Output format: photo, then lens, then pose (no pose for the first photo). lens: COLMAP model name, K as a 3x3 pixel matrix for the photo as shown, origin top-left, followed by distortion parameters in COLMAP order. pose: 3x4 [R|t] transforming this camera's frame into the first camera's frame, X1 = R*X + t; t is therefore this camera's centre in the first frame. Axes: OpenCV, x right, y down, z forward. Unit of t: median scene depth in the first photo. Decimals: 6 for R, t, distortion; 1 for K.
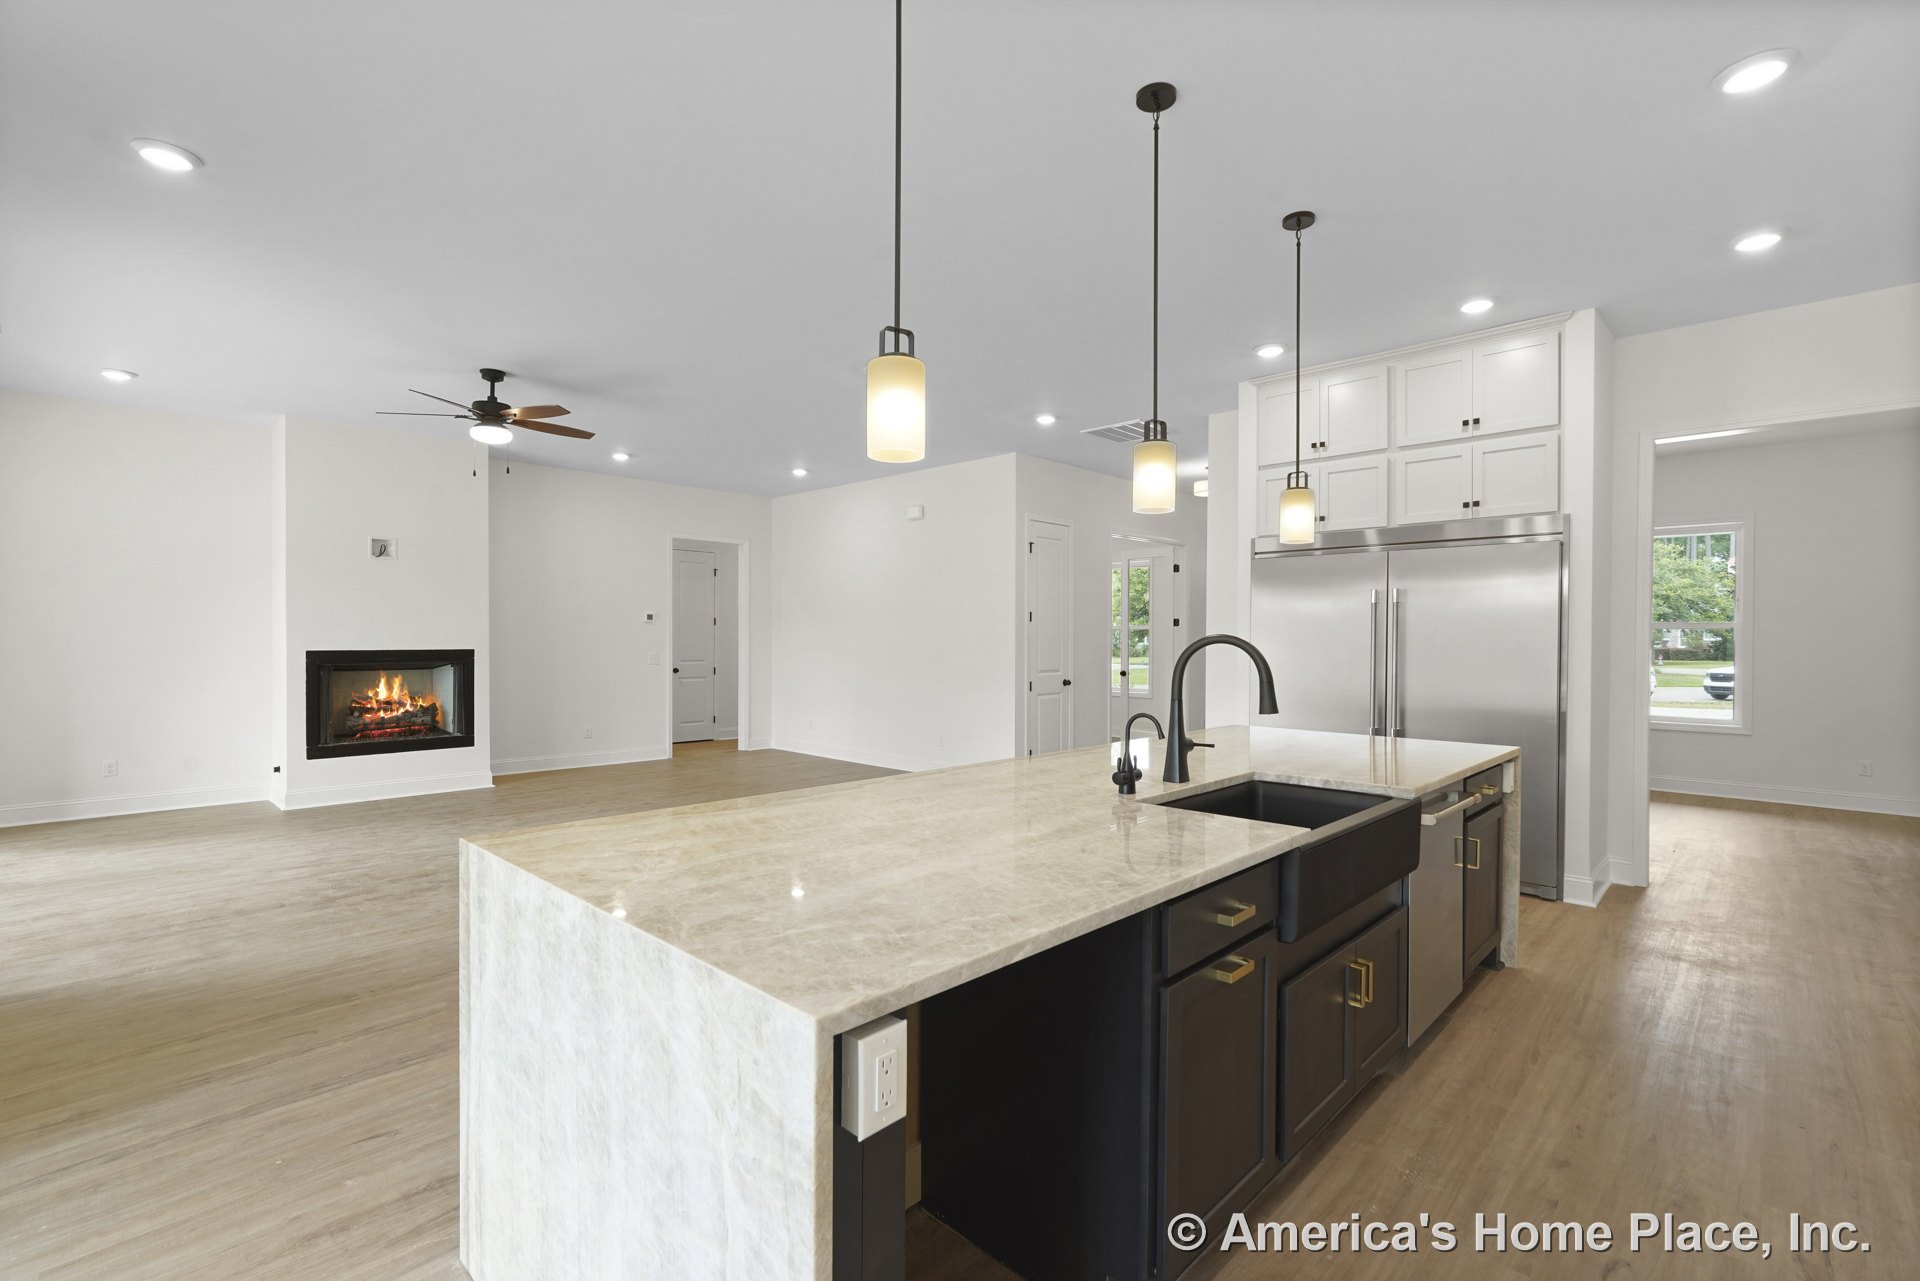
lens RADIAL K [[865.6, 0, 950.8], [0, 865.6, 640.9], [0, 0, 1]] dist [-0.006509, 0.000896]
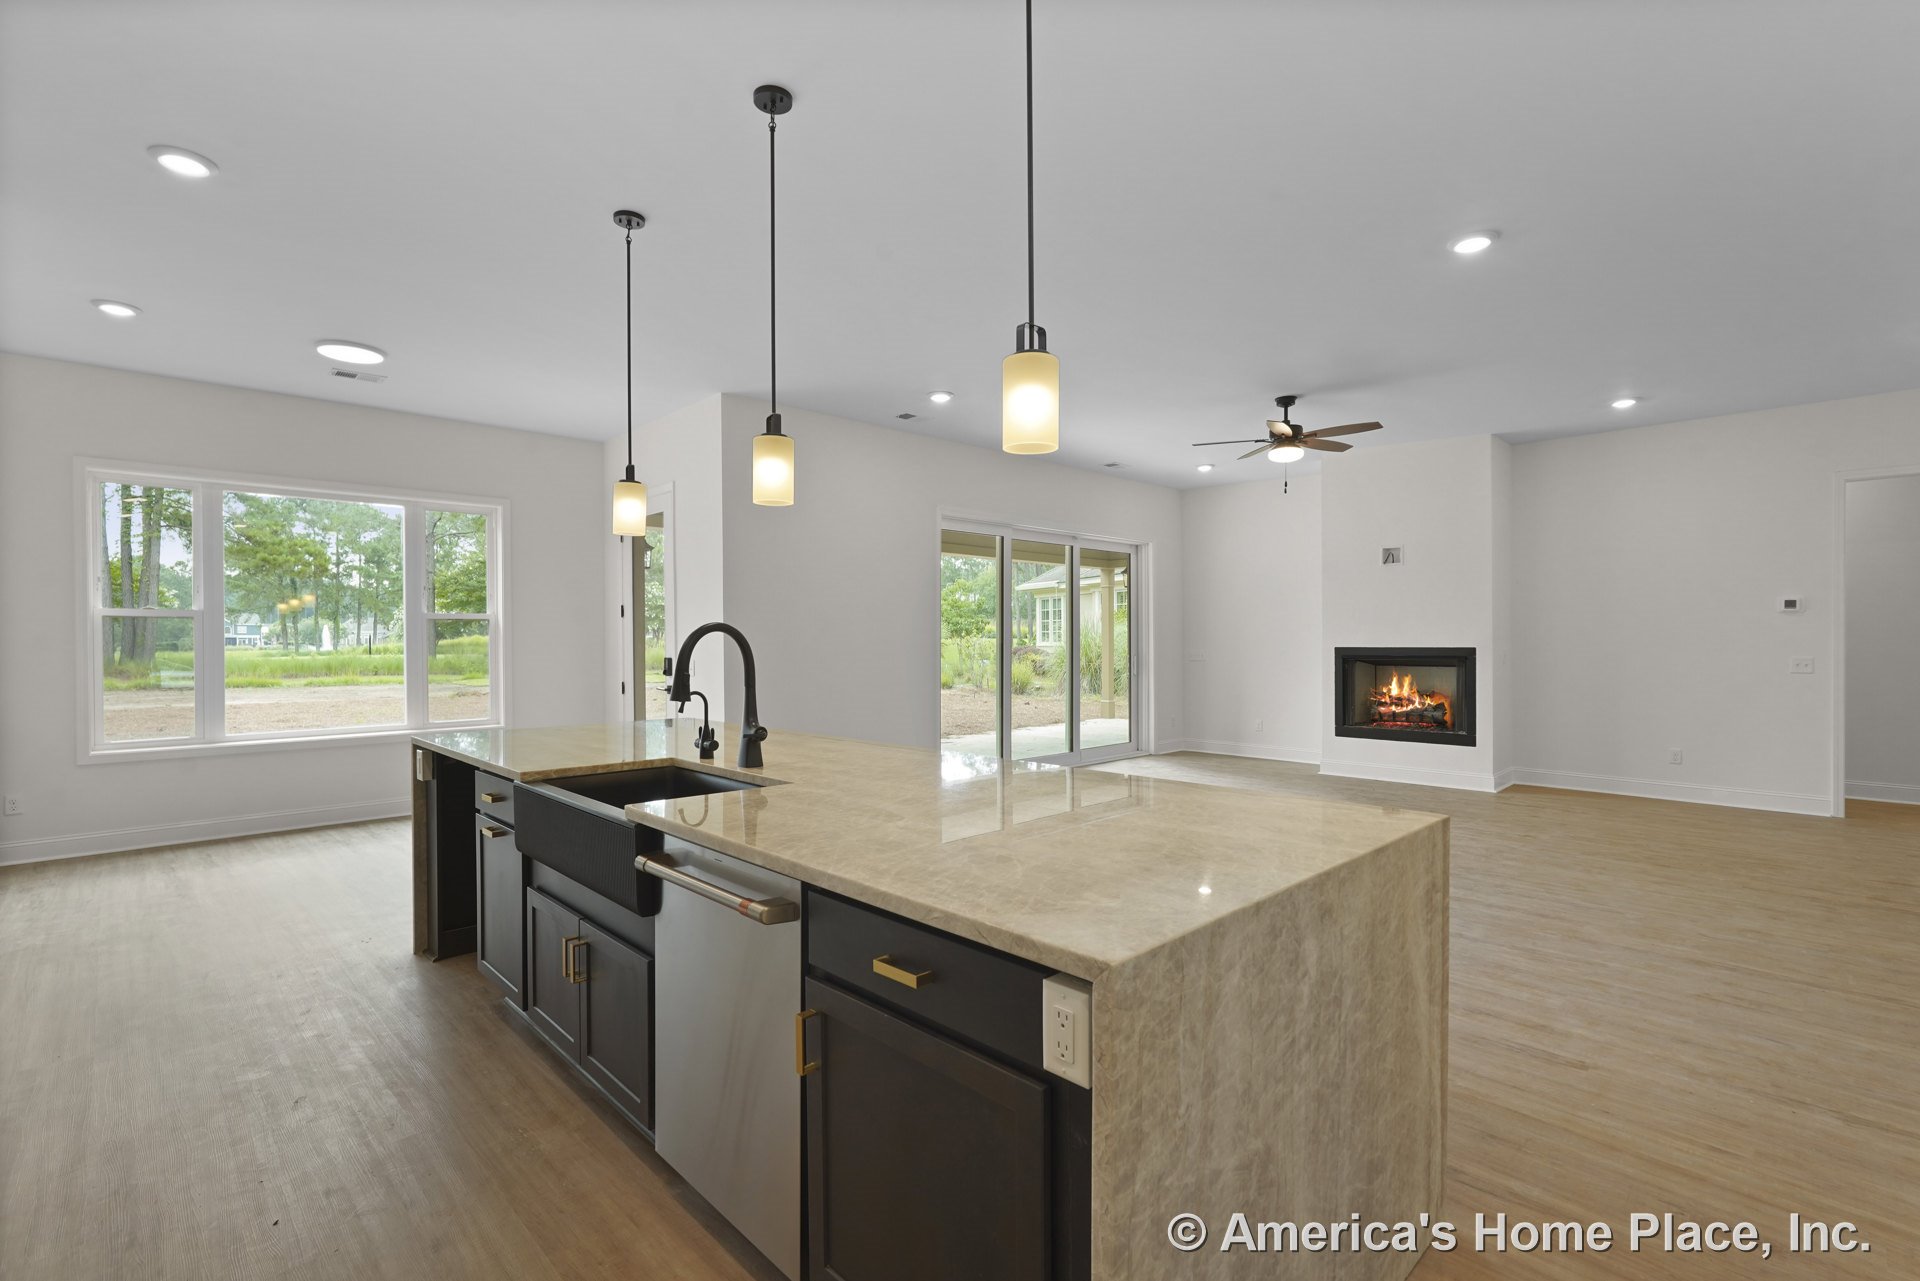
lens RADIAL K [[865.6, 0, 950.8], [0, 865.6, 640.9], [0, 0, 1]] dist [-0.006509, 0.000896]
pose [[-0.043471, 0.000222, -0.999055, 0.470918], [0.000876, 1.000000, 0.000184, 0.001365], [0.999054, -0.000867, -0.043472, 0.470661]]
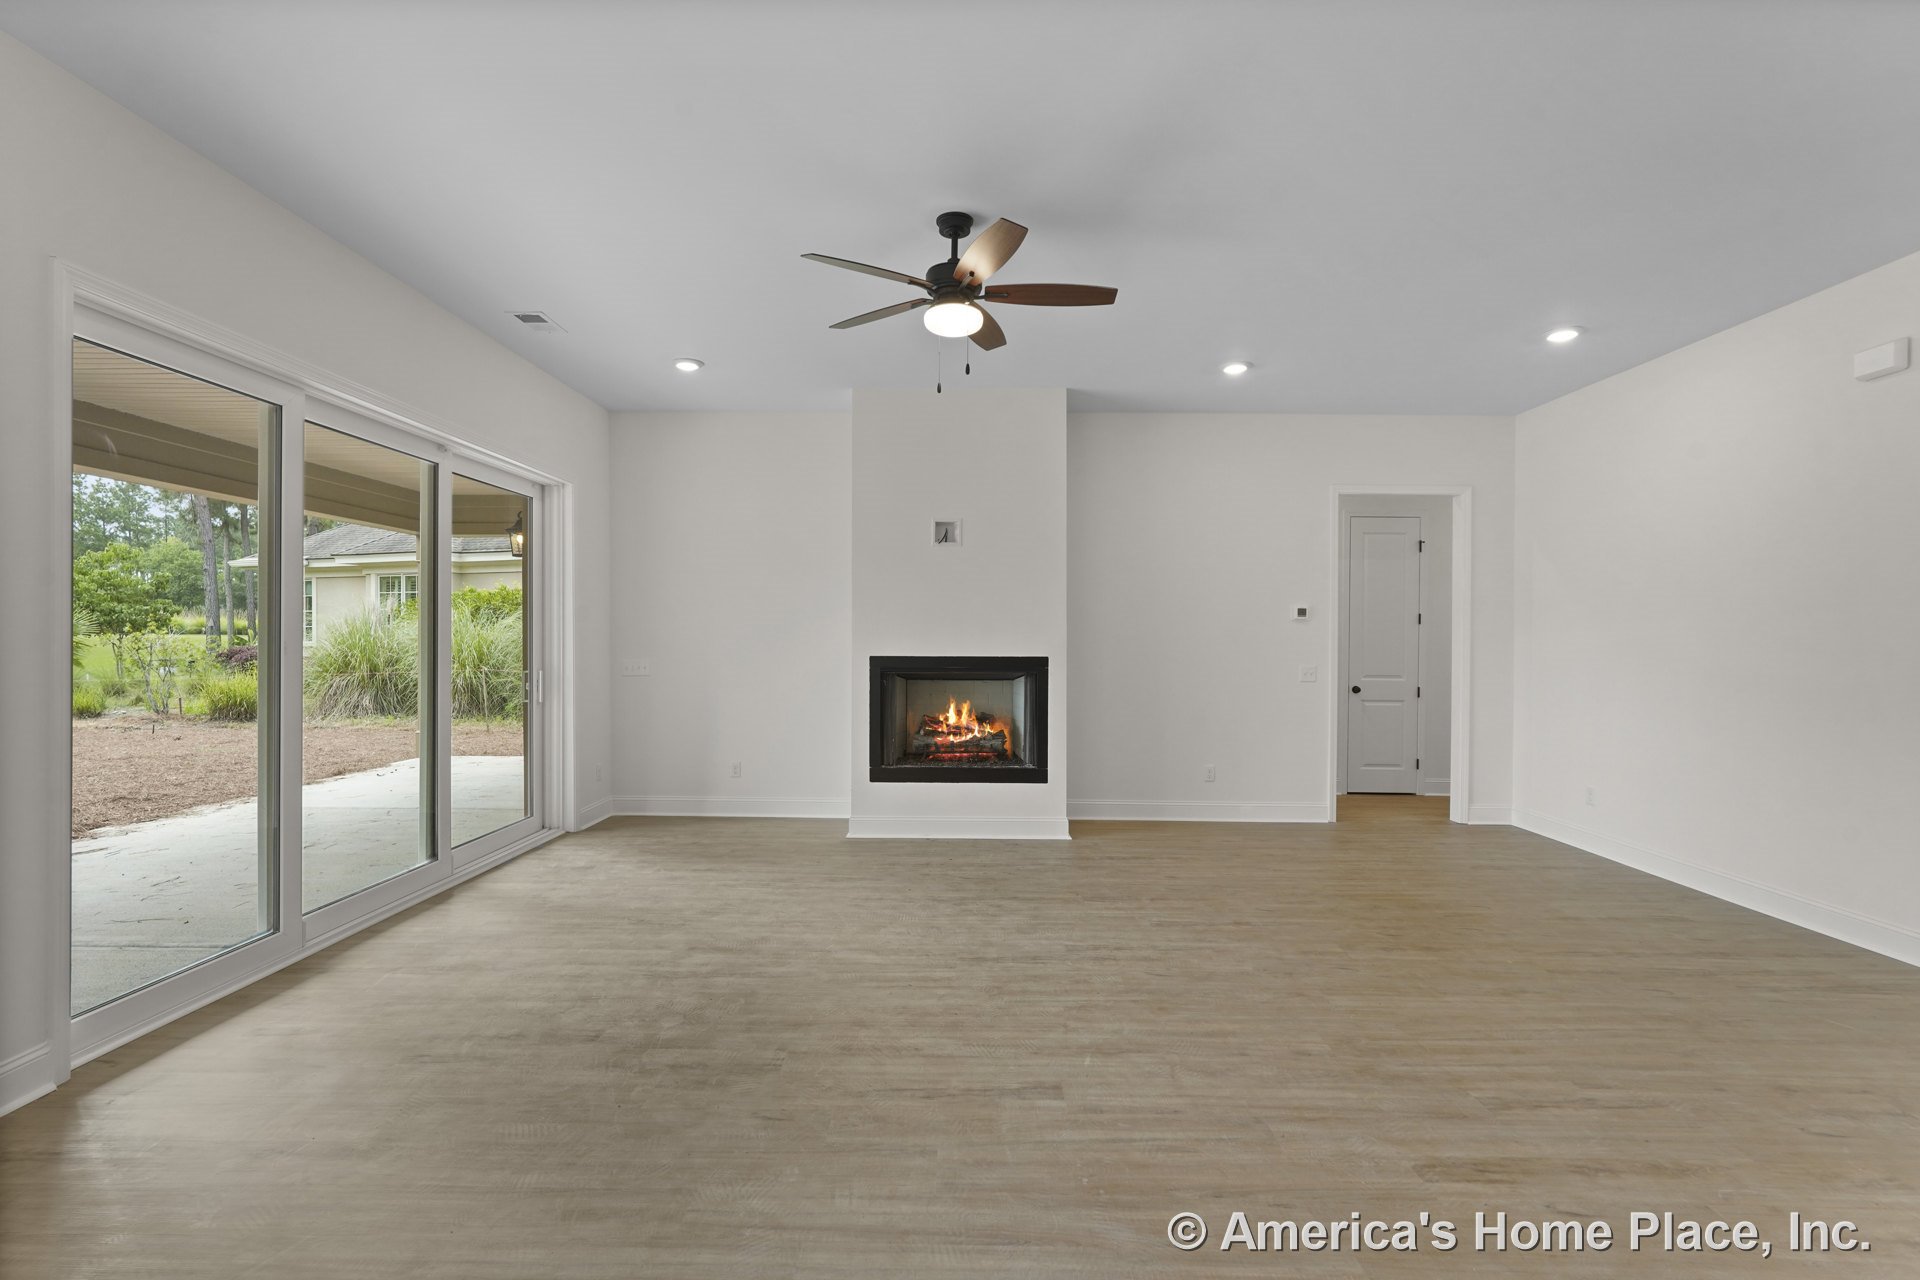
lens RADIAL K [[853.5, 0, 954.5], [0, 853.5, 646.4], [0, 0, 1]] dist [-0.023864, 0.012242]
pose [[0.682379, 0.007896, -0.730956, -0.057660], [-0.005544, 0.999969, 0.005627, -0.003857], [0.730977, 0.000213, 0.682402, 0.442912]]
